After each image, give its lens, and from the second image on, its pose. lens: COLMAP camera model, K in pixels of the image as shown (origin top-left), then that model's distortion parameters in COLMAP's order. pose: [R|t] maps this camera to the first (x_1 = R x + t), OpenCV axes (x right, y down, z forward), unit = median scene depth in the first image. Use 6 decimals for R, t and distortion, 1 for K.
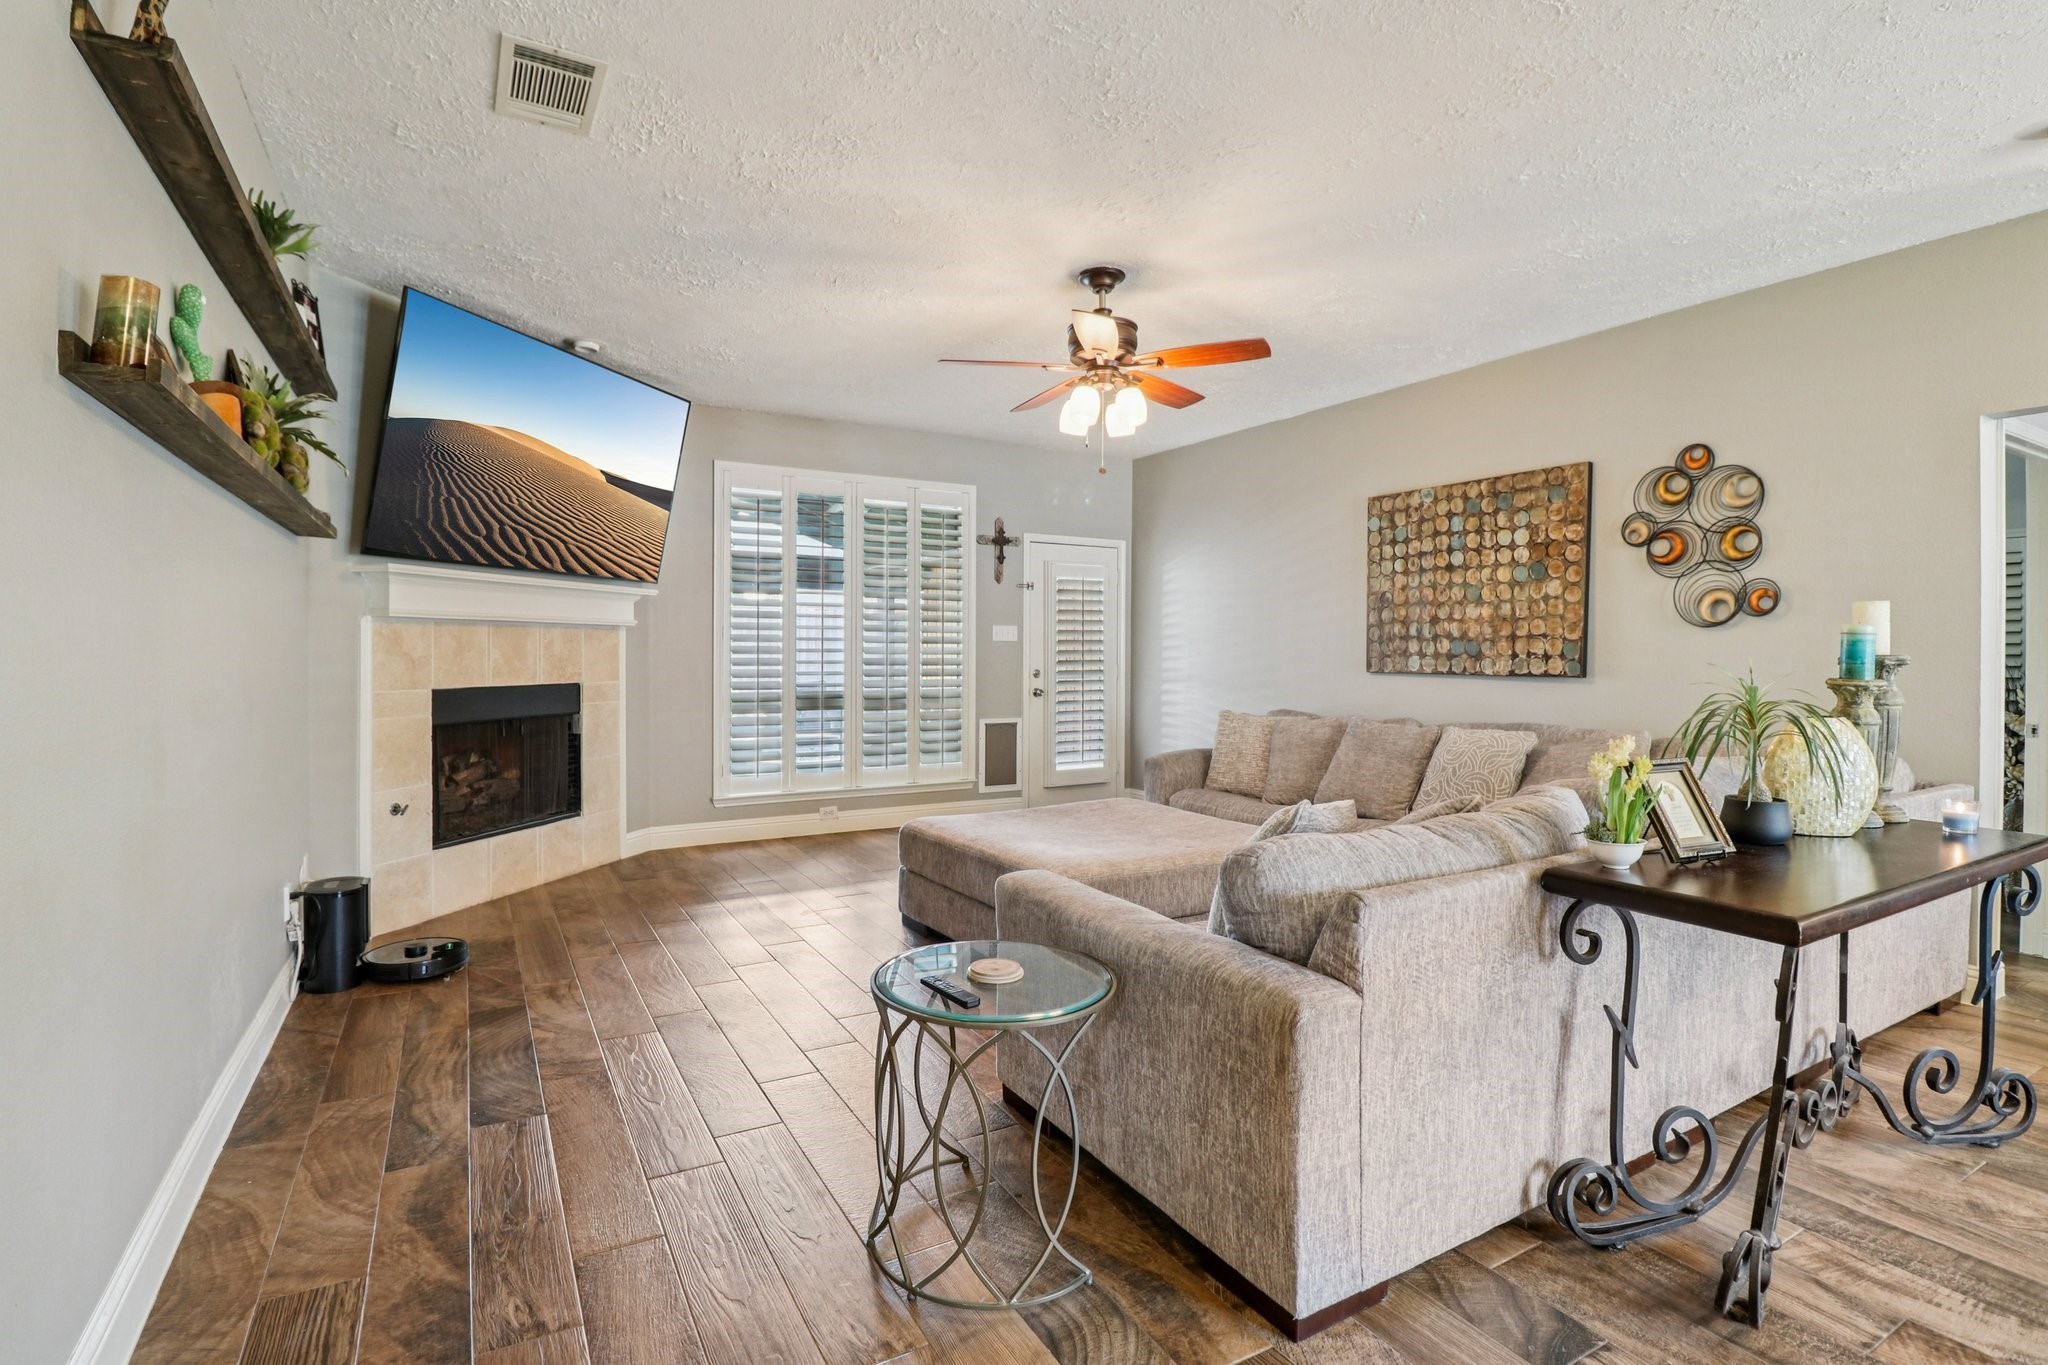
lens RADIAL K [[979.5, 0, 1047.4], [0, 979.5, 648.2], [0, 0, 1]] dist [0.006120, -0.016542]
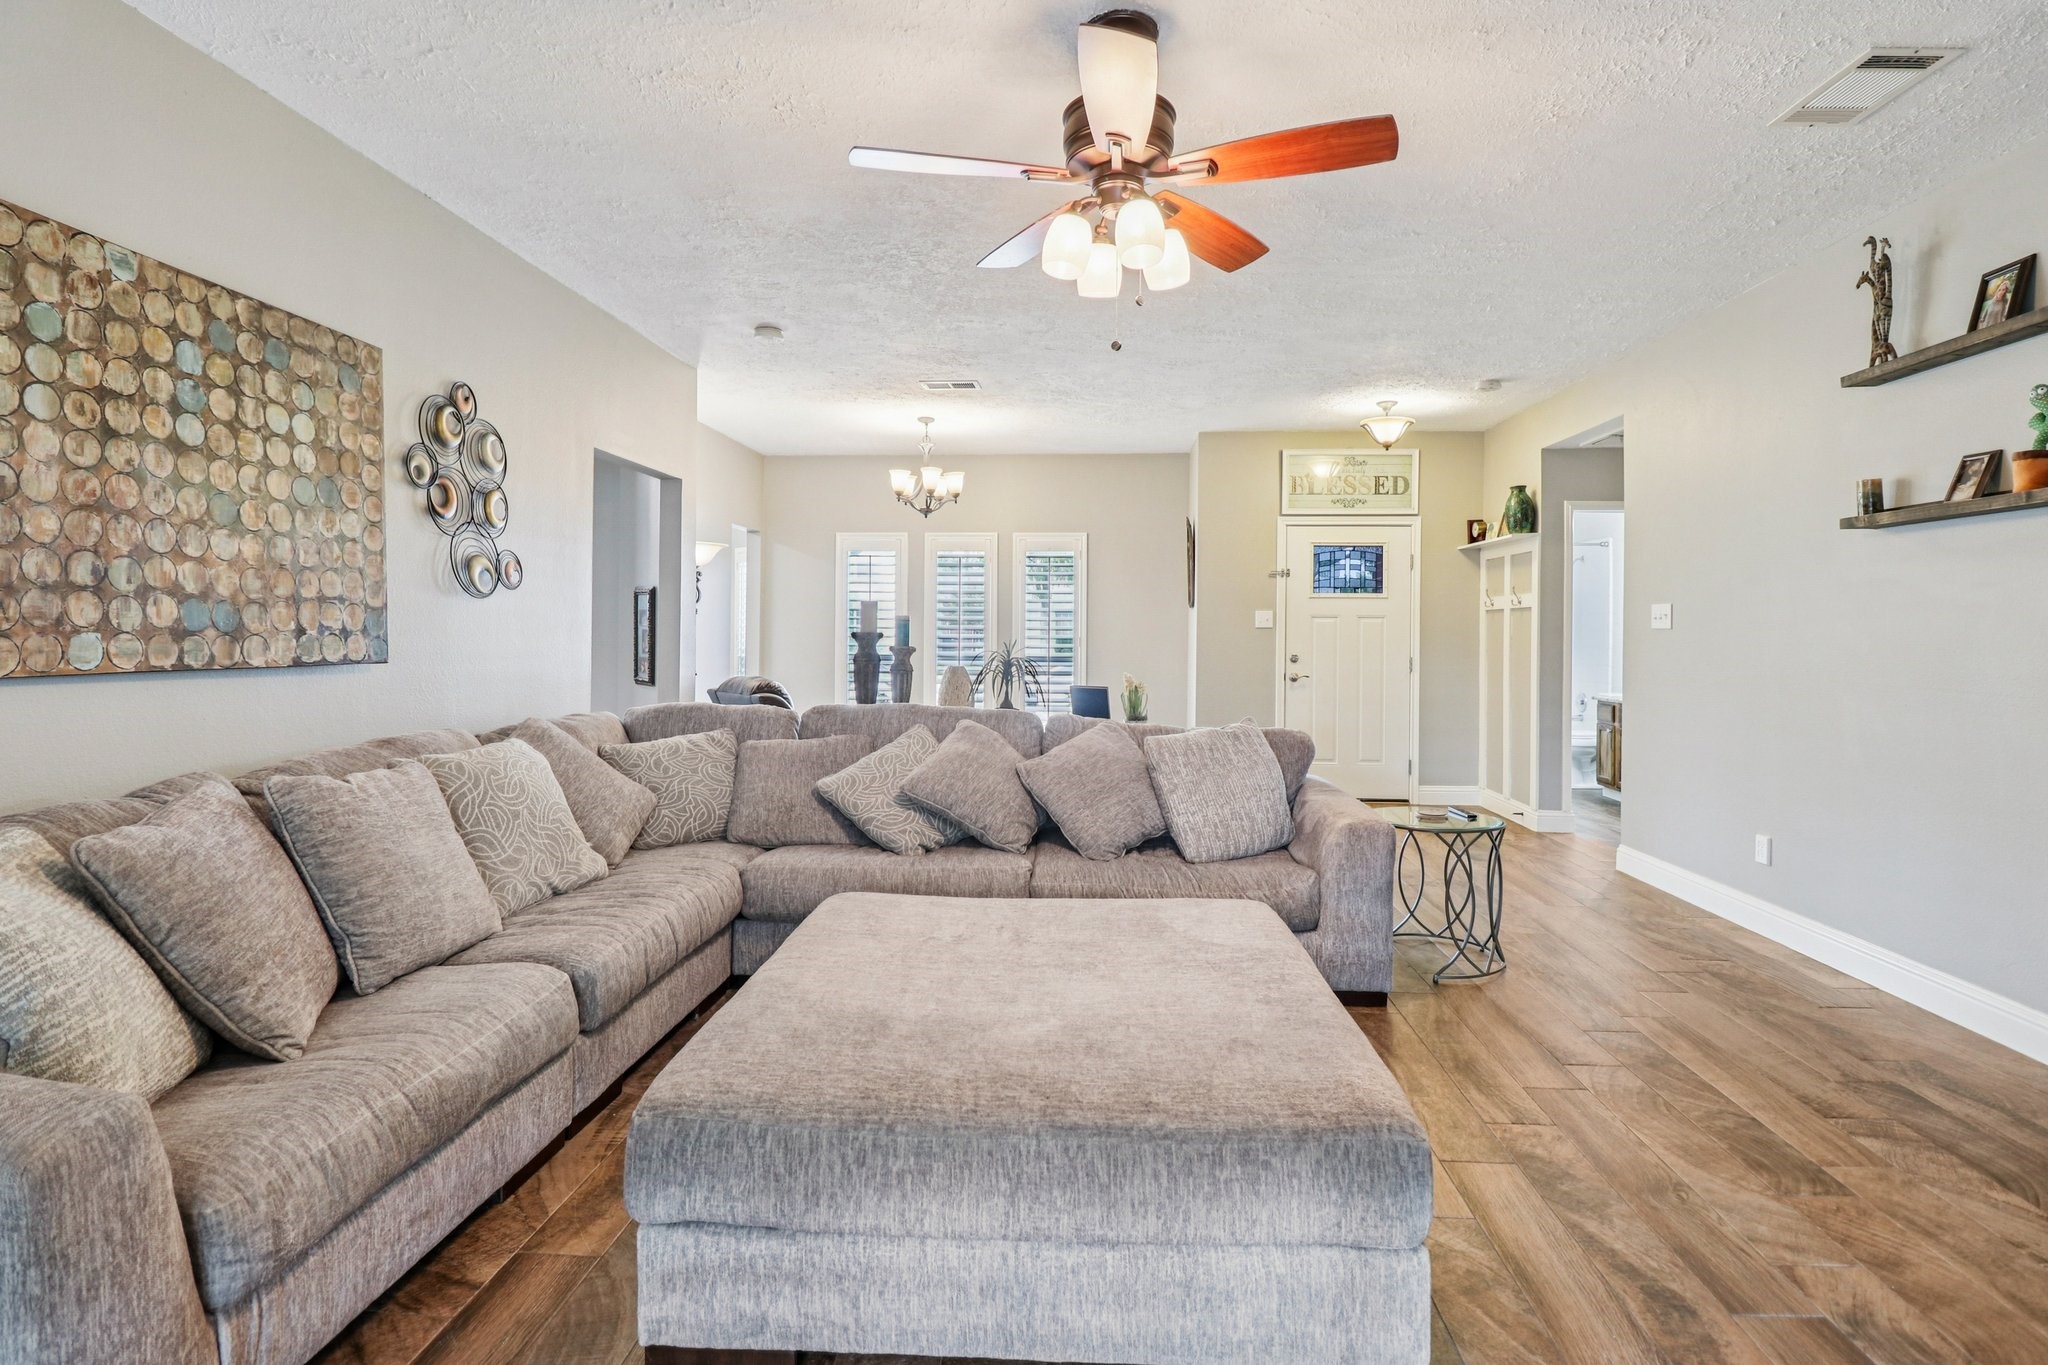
lens RADIAL K [[979.5, 0, 1047.4], [0, 979.5, 648.2], [0, 0, 1]] dist [0.006120, -0.016542]
pose [[-0.822128, -0.017041, 0.569047, -0.206694], [-0.010133, 0.999832, 0.015302, 0.004123], [-0.569212, 0.006814, -0.822162, 1.181692]]
